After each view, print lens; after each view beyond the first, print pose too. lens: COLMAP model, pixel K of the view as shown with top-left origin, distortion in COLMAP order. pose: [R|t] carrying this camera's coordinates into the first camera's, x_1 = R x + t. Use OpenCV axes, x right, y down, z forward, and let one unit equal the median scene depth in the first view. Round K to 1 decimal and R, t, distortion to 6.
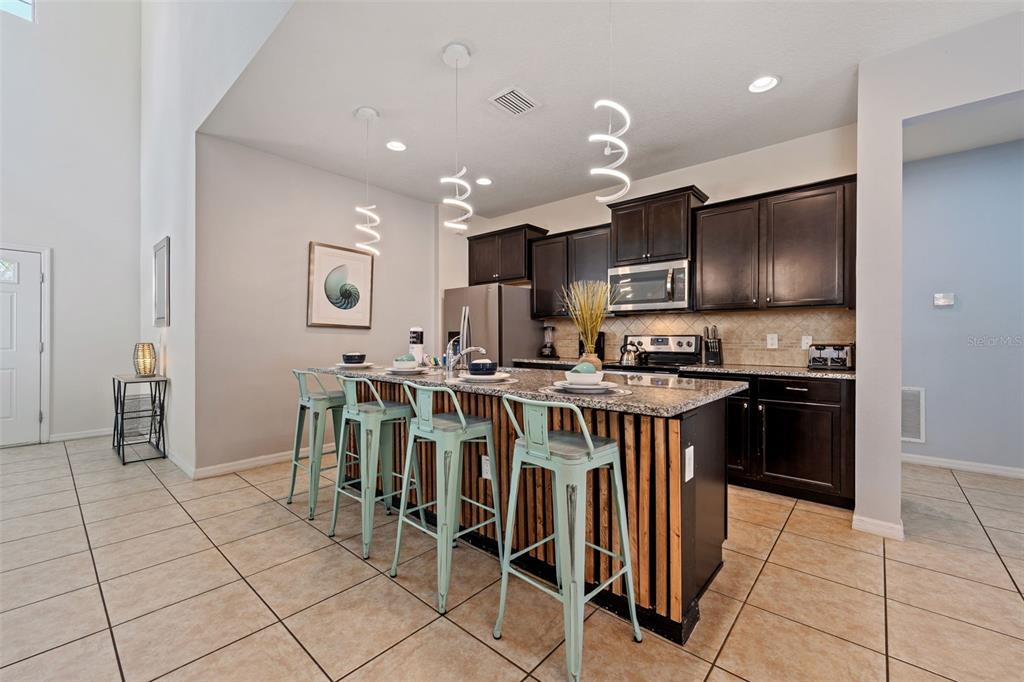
lens RADIAL K [[414.8, 0, 517.5], [0, 414.8, 341.6], [0, 0, 1]] dist [0.000840, -0.001000]
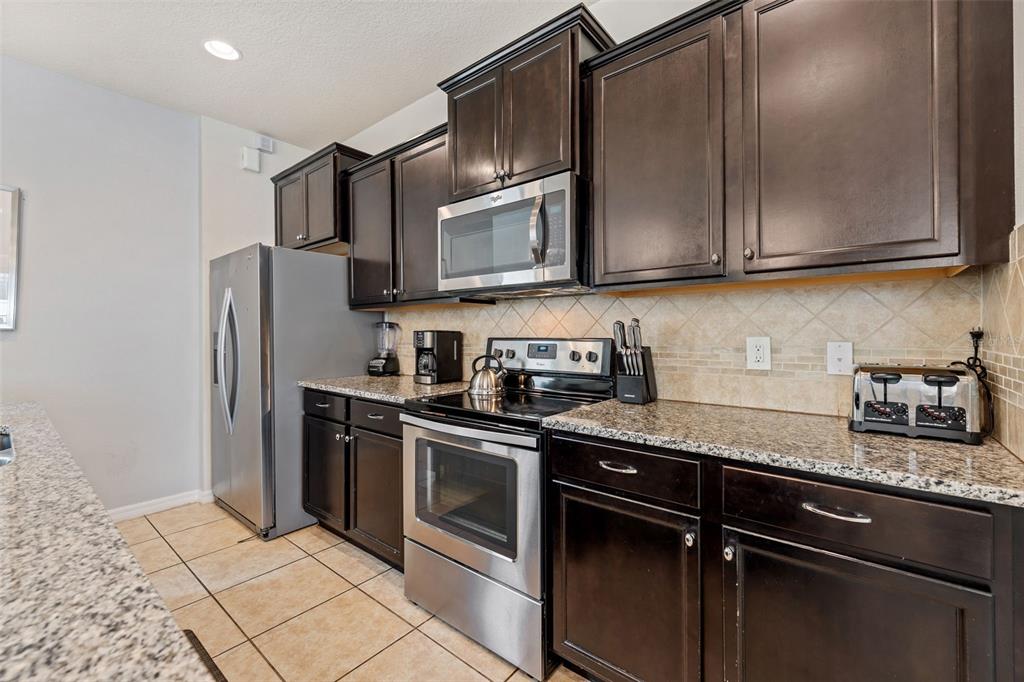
lens RADIAL K [[414.8, 0, 521.0], [0, 414.8, 331.2], [0, 0, 1]] dist [0.000840, -0.001000]
pose [[0.999335, -0.005490, 0.036042, 0.338905], [0.005988, 0.999888, -0.013731, -0.019665], [-0.035962, 0.013938, 0.999256, 0.555817]]
